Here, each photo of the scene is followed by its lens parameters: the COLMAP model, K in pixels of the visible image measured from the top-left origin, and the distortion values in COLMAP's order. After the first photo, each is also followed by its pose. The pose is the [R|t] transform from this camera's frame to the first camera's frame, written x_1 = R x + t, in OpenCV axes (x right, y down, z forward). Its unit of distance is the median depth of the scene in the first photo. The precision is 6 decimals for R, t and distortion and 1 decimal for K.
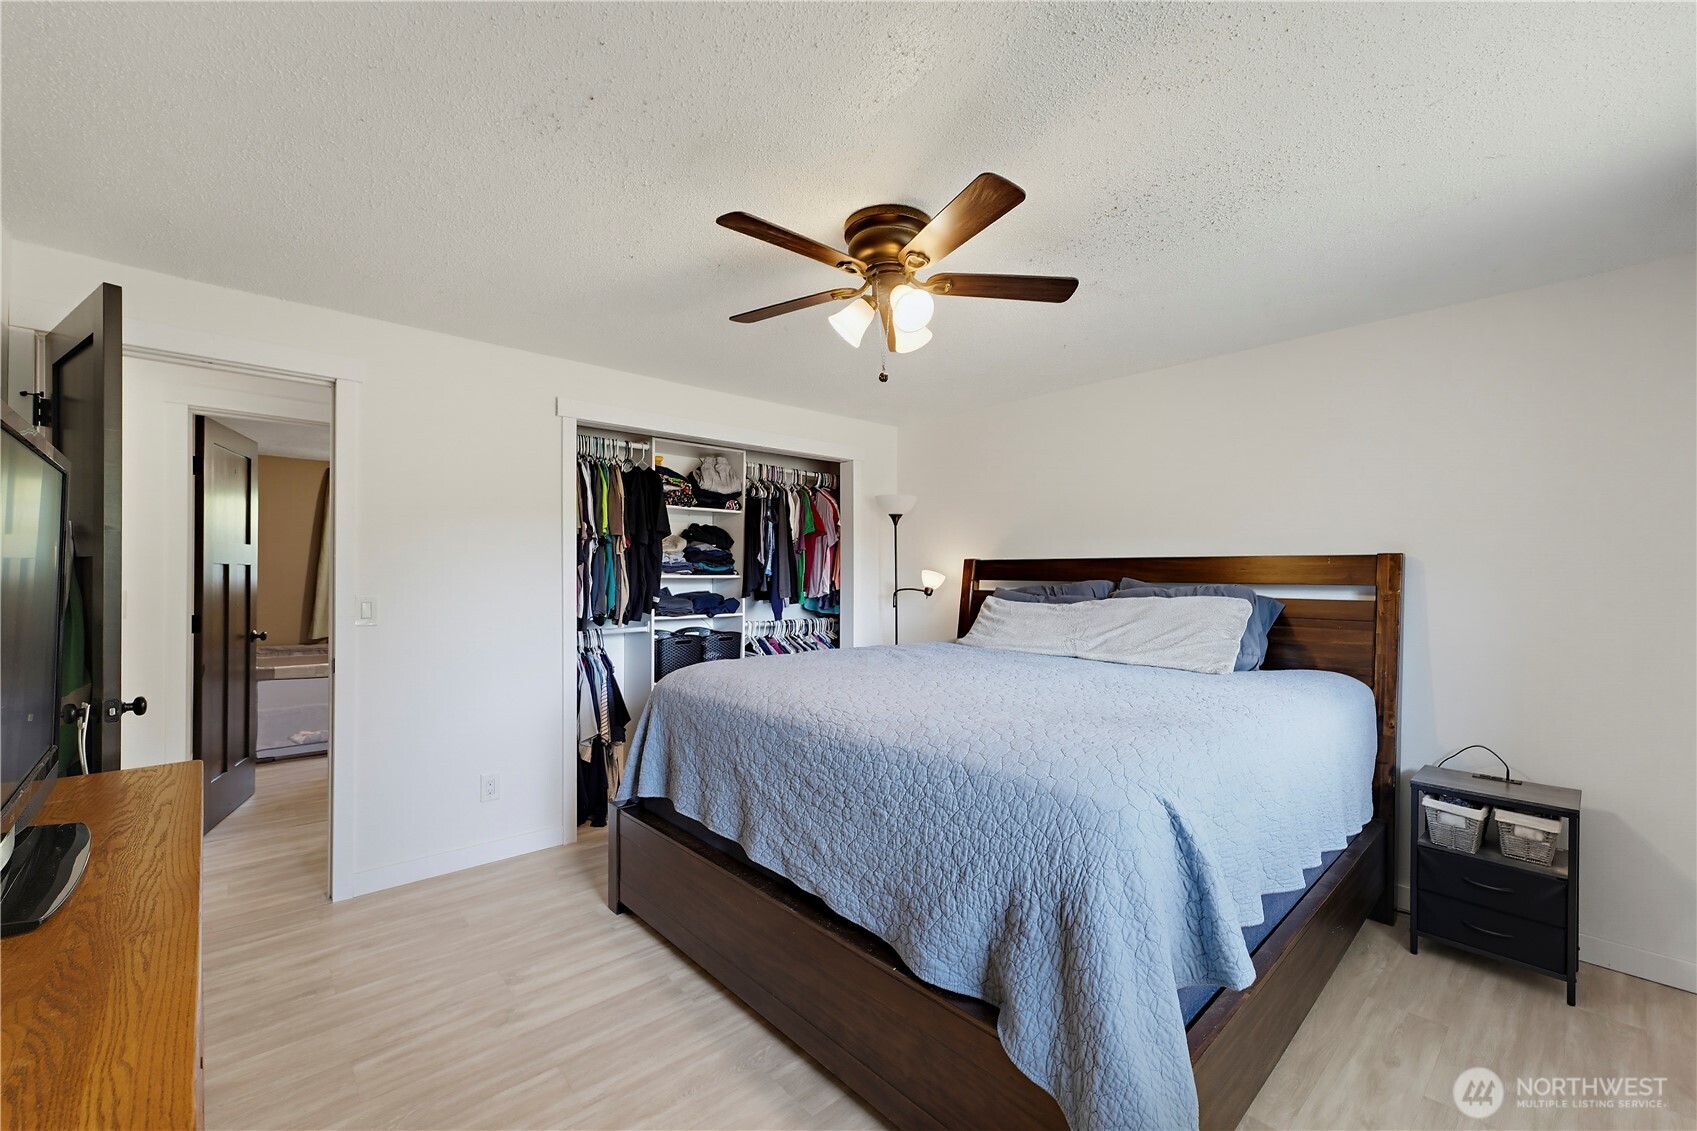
lens RADIAL K [[687.1, 0, 847.7], [0, 687.1, 572.9], [0, 0, 1]] dist [-0.001415, -0.000025]
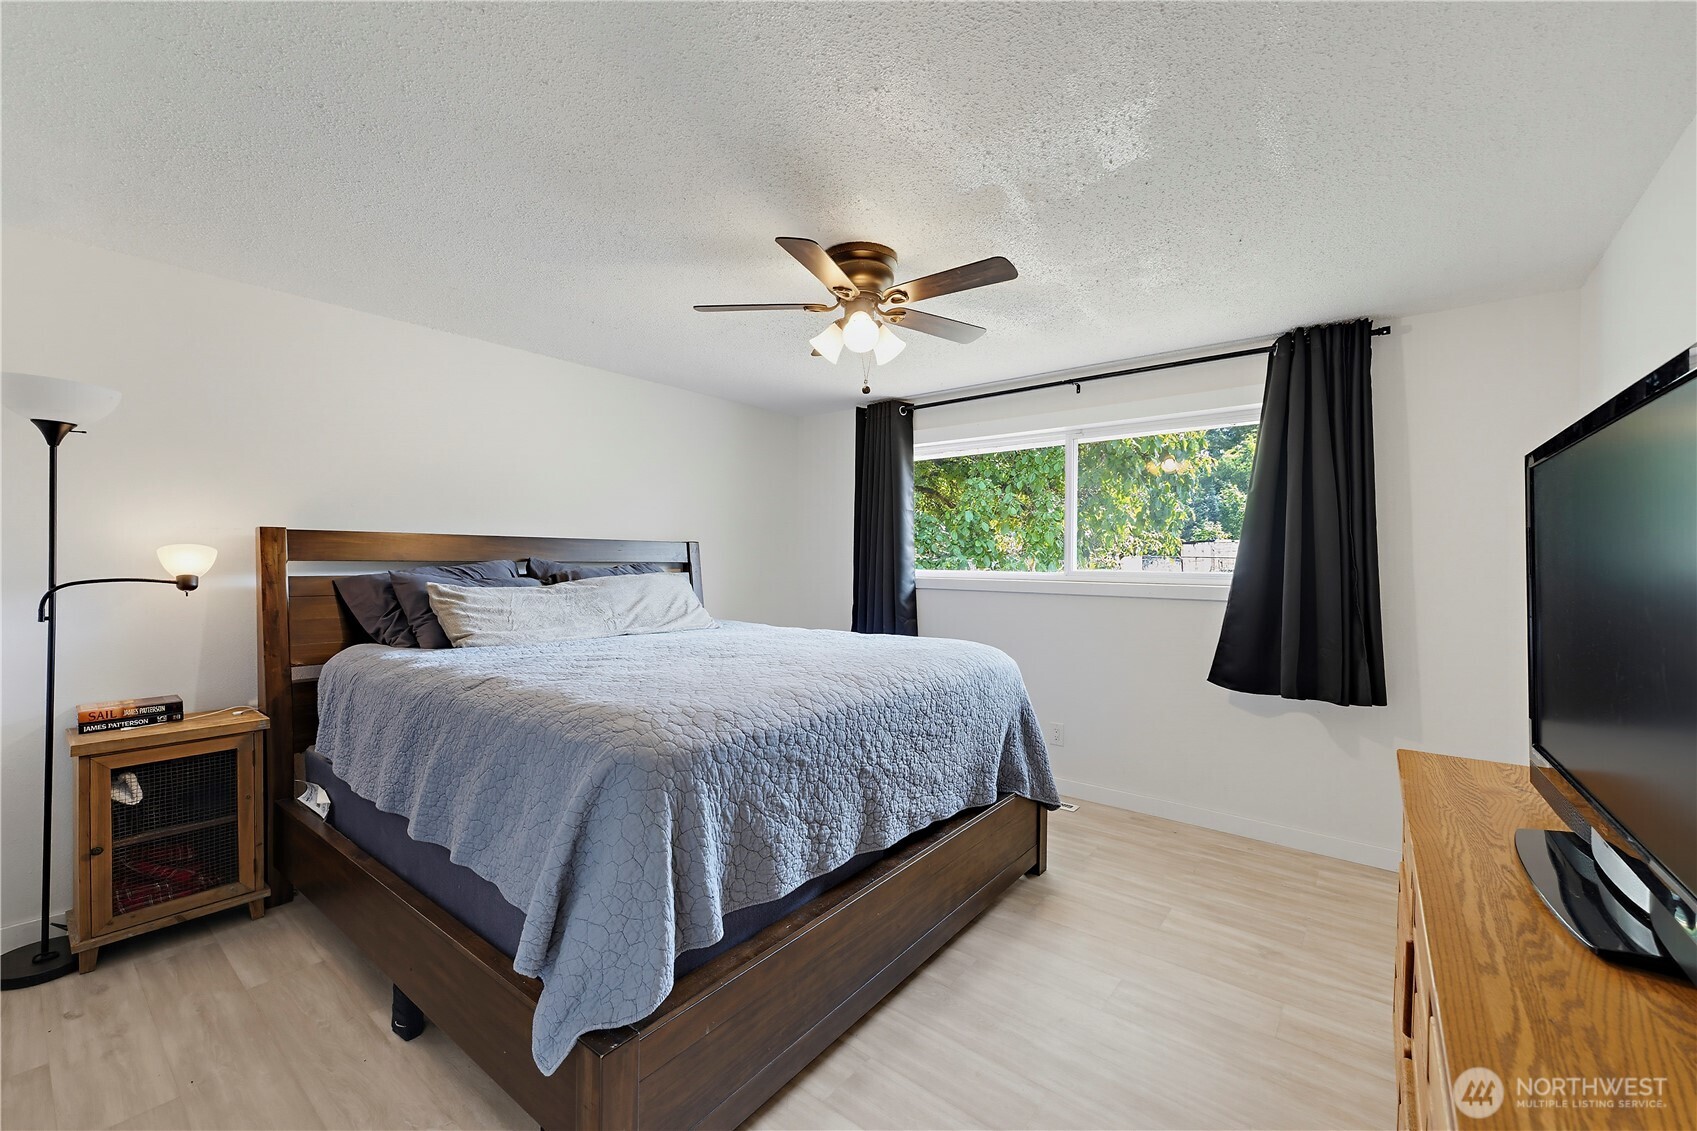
lens RADIAL K [[682.9, 0, 840.6], [0, 682.9, 566.8], [0, 0, 1]] dist [-0.000619, -0.000060]
pose [[-0.163480, -0.015606, 0.986423, -1.066635], [-0.012009, 0.999832, 0.013828, 0.000798], [-0.986474, -0.009586, -0.163640, 1.202344]]
